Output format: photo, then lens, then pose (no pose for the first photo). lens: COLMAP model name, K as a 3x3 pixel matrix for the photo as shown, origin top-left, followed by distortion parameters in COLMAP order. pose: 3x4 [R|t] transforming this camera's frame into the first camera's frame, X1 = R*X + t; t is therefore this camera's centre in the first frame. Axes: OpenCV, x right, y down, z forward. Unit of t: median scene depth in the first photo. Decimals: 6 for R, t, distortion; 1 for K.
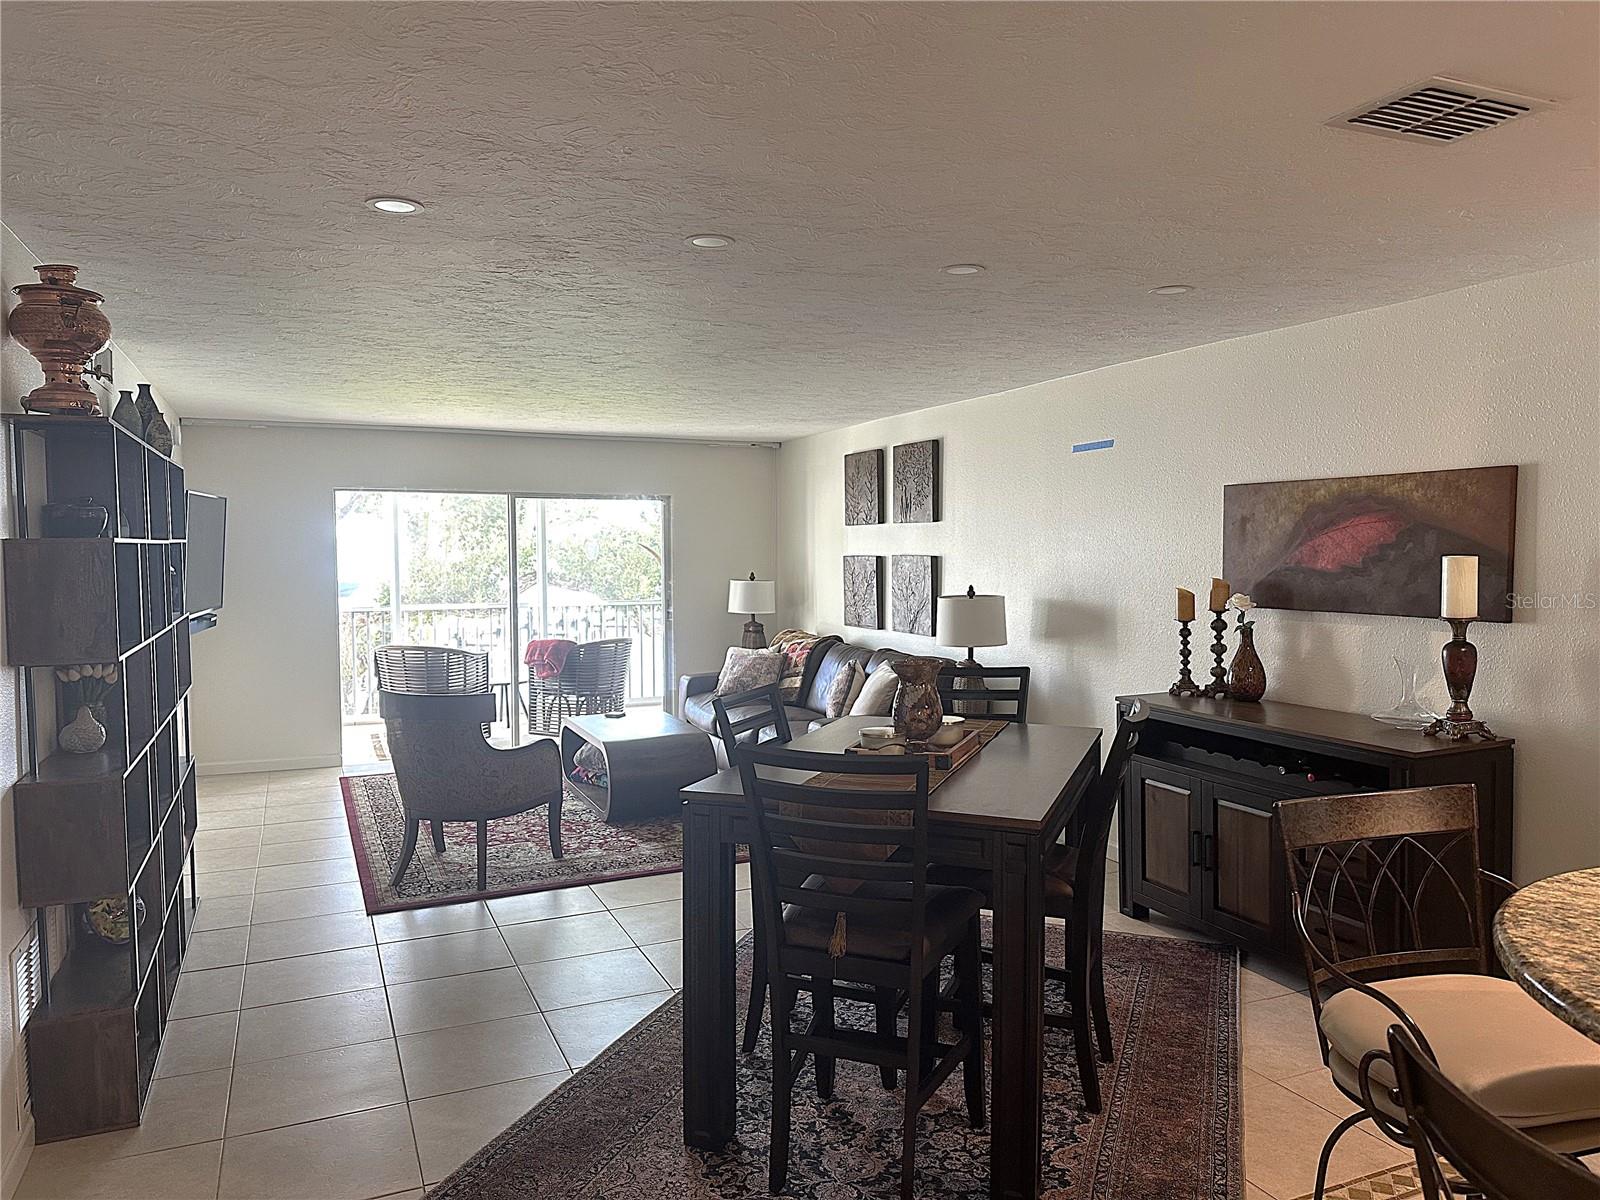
lens RADIAL K [[1121.8, 0, 800.0], [0, 1121.8, 600.0], [0, 0, 1]] dist [0.099206, -0.110208]
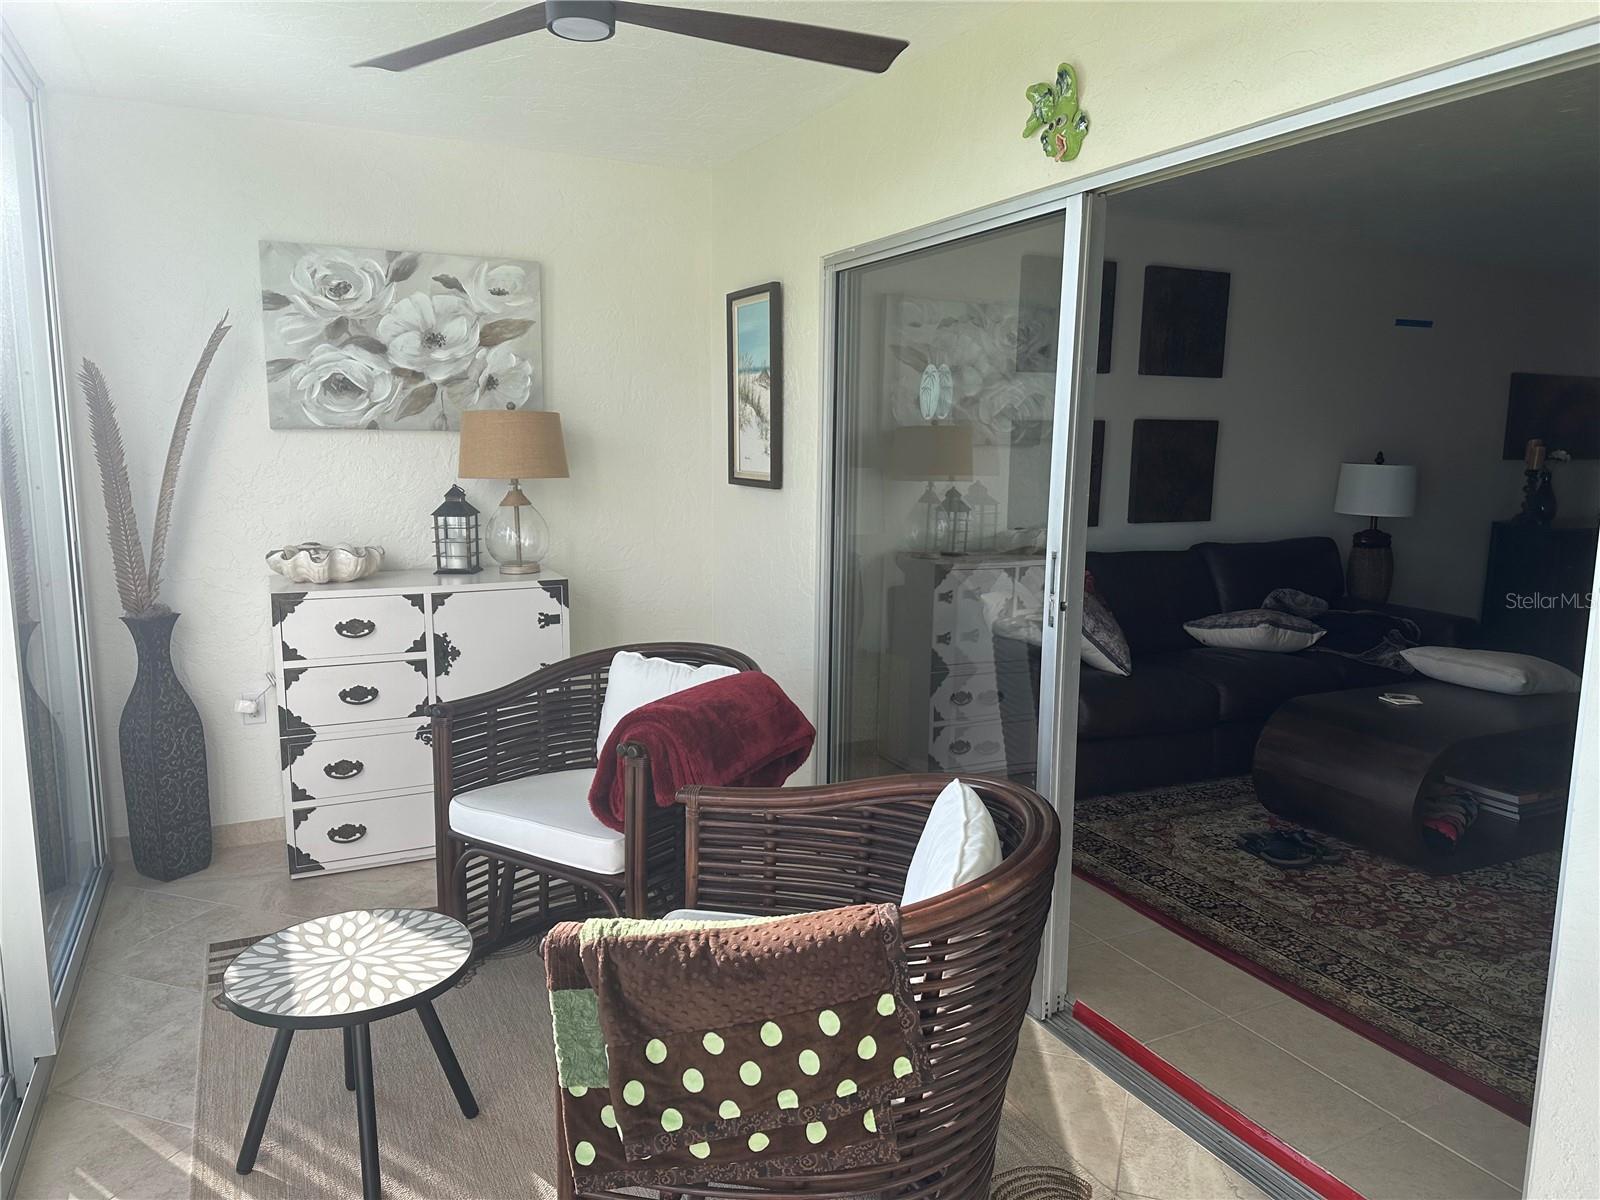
lens RADIAL K [[1125.0, 0, 800.0], [0, 1125.0, 600.0], [0, 0, 1]] dist [-0.001126, -0.001874]
pose [[-0.042808, -0.137124, 0.989628, -1.058177], [0.042049, 0.989412, 0.138913, -0.055999], [-0.998198, 0.047559, -0.036589, 2.058211]]
